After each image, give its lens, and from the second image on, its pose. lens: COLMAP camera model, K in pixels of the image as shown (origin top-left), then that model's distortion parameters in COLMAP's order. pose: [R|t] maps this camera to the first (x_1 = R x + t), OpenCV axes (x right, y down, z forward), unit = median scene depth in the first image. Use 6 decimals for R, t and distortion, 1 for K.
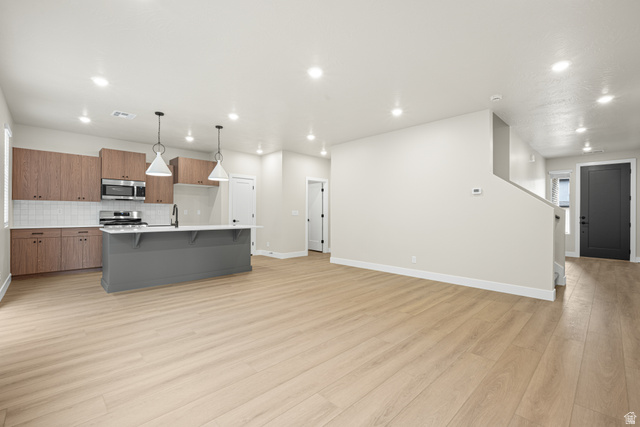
lens RADIAL K [[283.9, 0, 318.6], [0, 283.9, 213.4], [0, 0, 1]] dist [-0.001681, -0.000148]
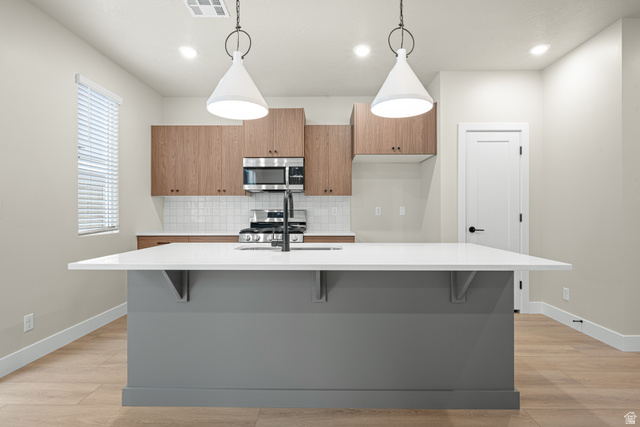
lens RADIAL K [[320.4, 0, 320.0], [0, 320.4, 213.5], [0, 0, 1]] dist [-0.001860, -0.000239]
pose [[0.708748, -0.001342, -0.705460, -0.173042], [0.005633, 0.999977, 0.003757, -0.002746], [0.705439, -0.006637, 0.708739, 0.736613]]
